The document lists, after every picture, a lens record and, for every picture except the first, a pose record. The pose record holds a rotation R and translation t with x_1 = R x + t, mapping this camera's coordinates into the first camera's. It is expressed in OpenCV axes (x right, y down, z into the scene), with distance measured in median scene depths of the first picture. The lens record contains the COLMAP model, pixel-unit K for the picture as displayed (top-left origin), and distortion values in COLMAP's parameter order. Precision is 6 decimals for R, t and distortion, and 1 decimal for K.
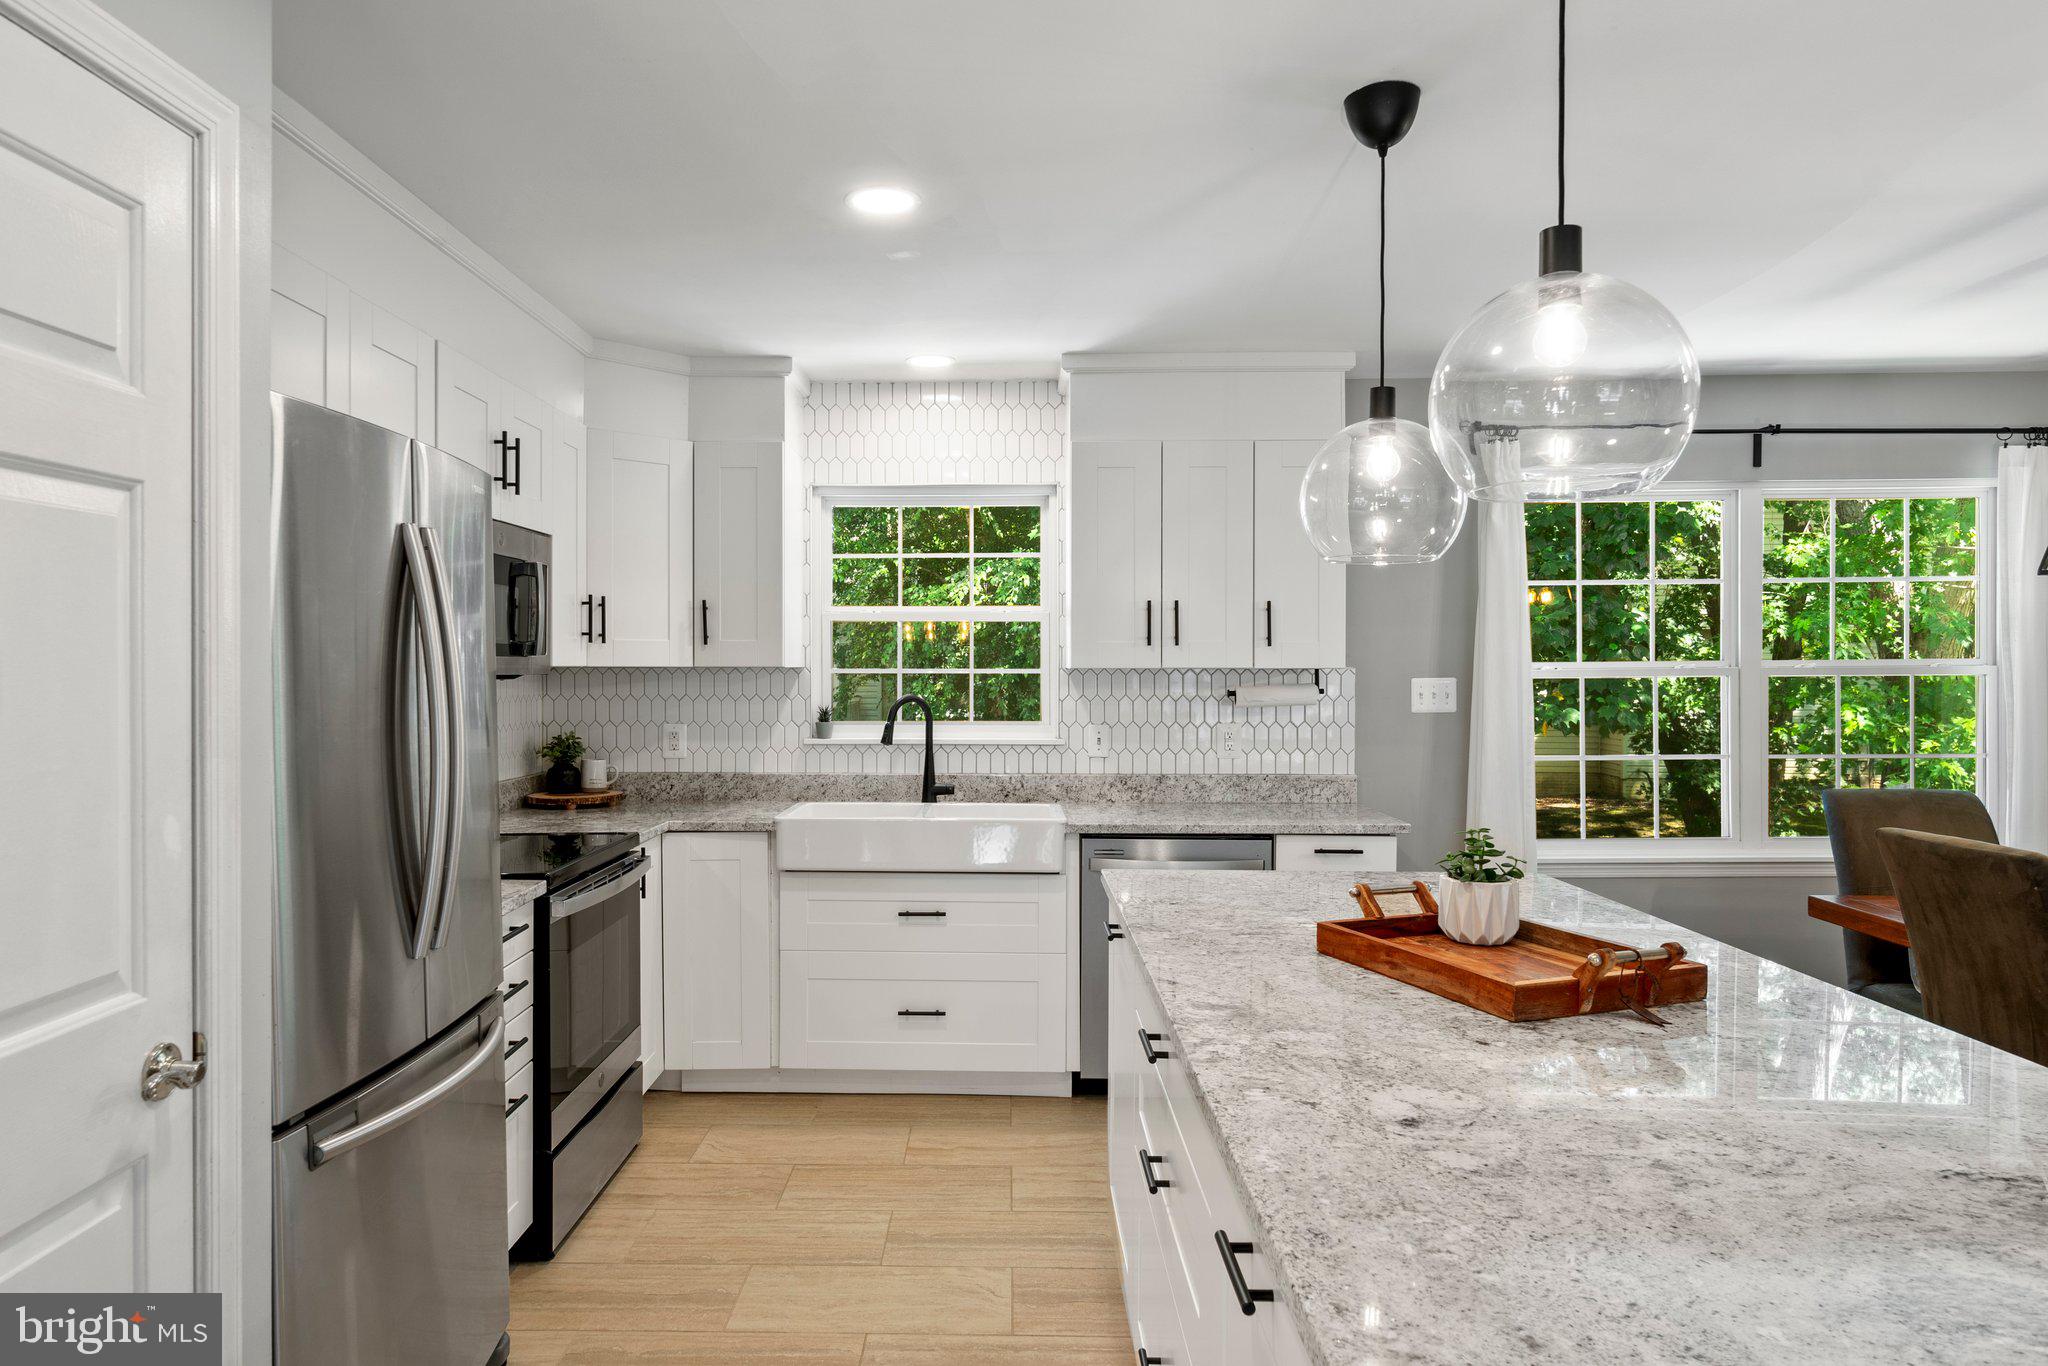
lens RADIAL K [[1276.5, 0, 980.6], [0, 1276.5, 668.8], [0, 0, 1]] dist [0.002377, 0.001202]
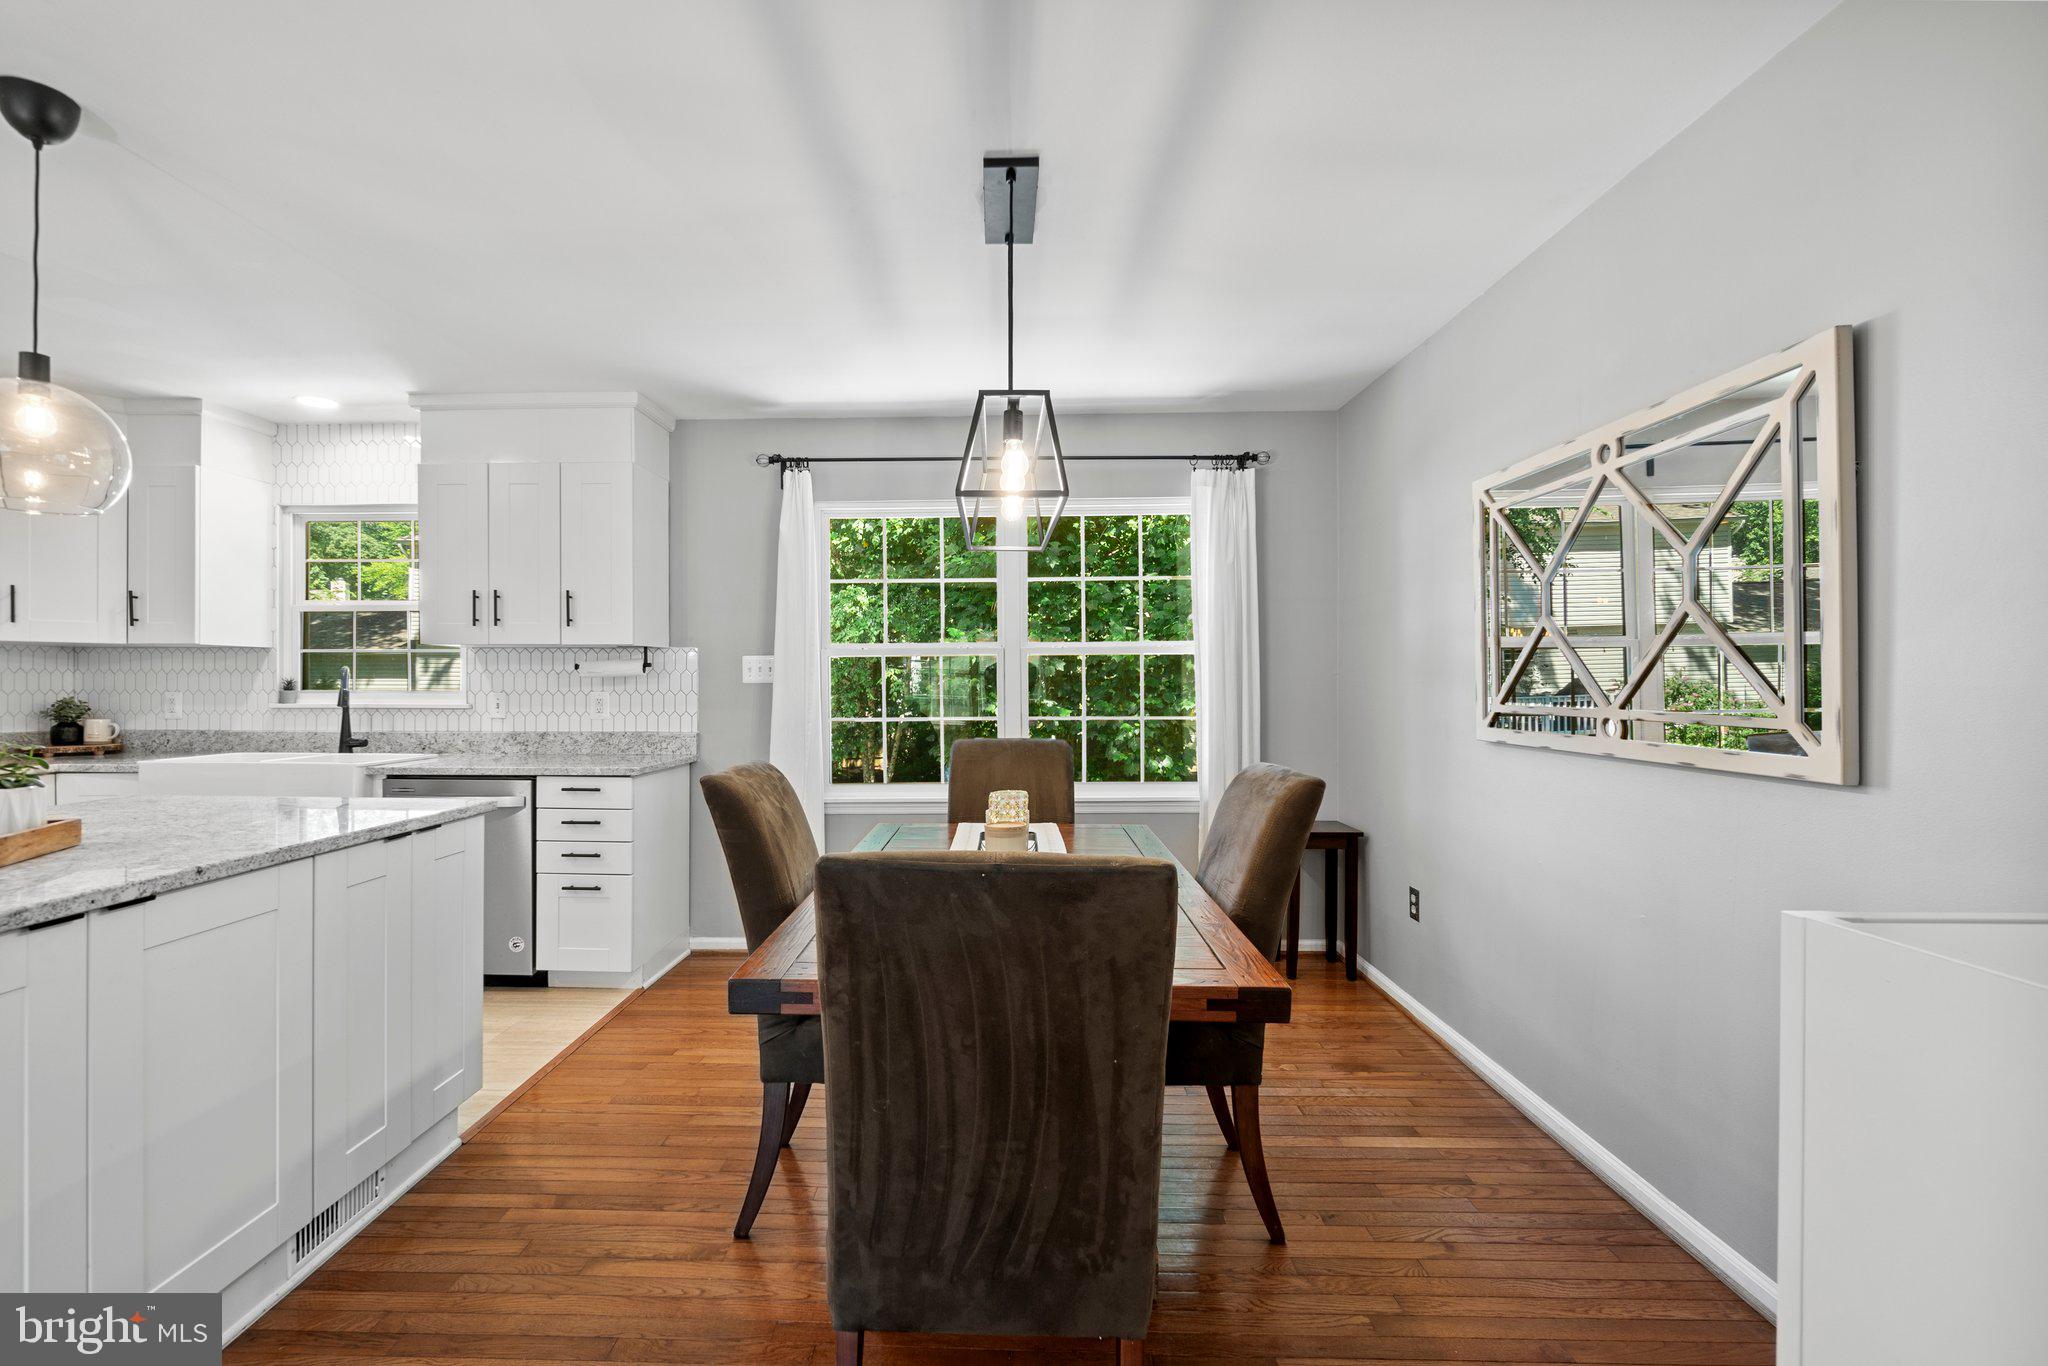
lens RADIAL K [[898.4, 0, 988.2], [0, 898.4, 669.9], [0, 0, 1]] dist [-0.012397, 0.000638]
pose [[0.999978, -0.000171, -0.006586, 0.594748], [0.000057, 0.999850, -0.017301, 0.037253], [0.006588, 0.017300, 0.999829, 0.119374]]
